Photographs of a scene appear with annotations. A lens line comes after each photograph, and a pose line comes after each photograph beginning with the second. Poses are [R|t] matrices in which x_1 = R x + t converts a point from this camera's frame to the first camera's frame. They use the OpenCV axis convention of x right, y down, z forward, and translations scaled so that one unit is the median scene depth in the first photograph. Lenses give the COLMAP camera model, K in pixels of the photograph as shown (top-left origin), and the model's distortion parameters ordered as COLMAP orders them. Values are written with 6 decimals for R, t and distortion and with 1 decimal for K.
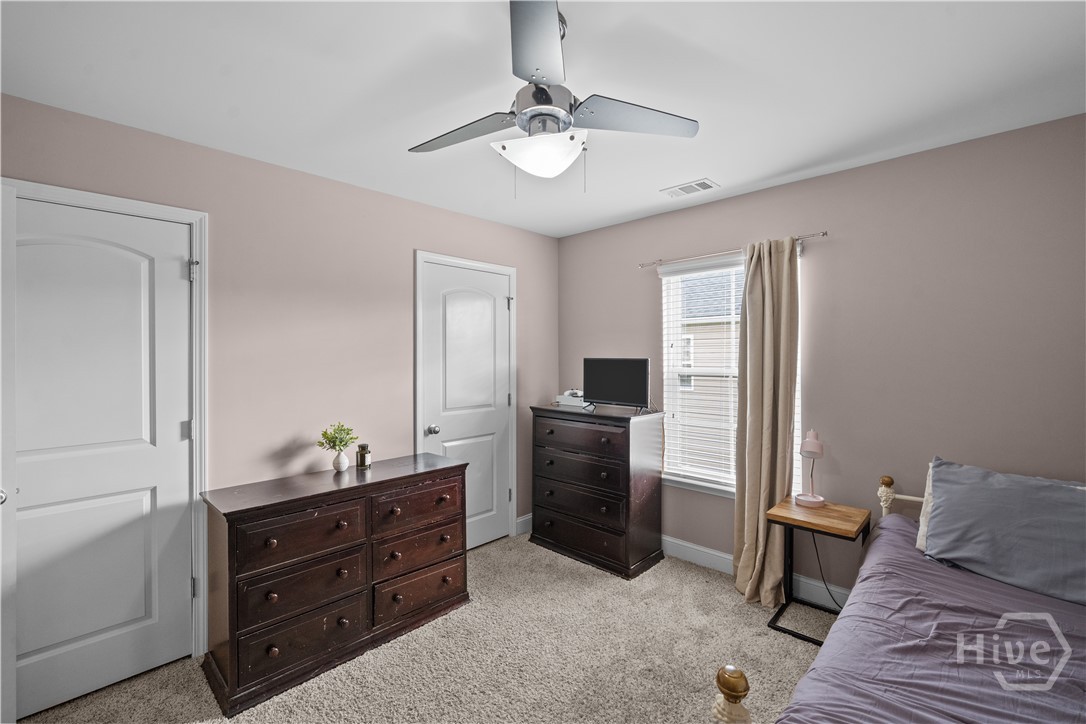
lens RADIAL K [[463.5, 0, 538.5], [0, 463.5, 357.5], [0, 0, 1]] dist [0.000954, -0.000087]
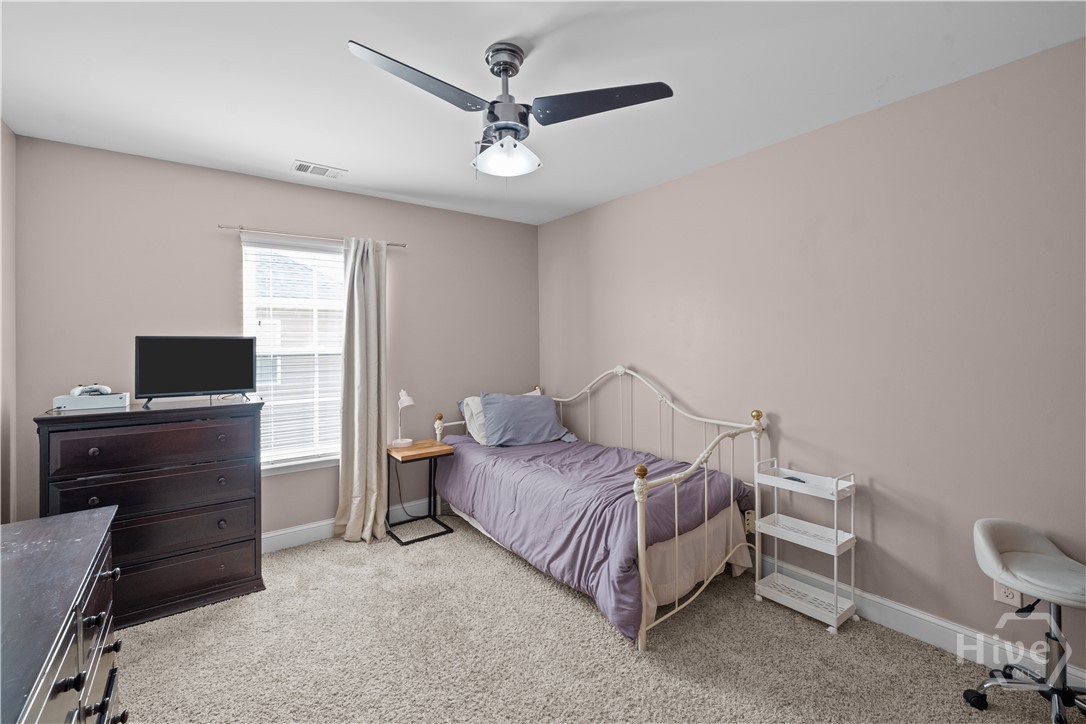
lens RADIAL K [[462.4, 0, 540.2], [0, 462.4, 340.6], [0, 0, 1]] dist [-0.000629, -0.000122]
pose [[0.157252, 0.006394, 0.987538, -0.596267], [0.008439, 0.999934, -0.007818, 0.023077], [-0.987522, 0.009563, 0.157188, 0.350703]]
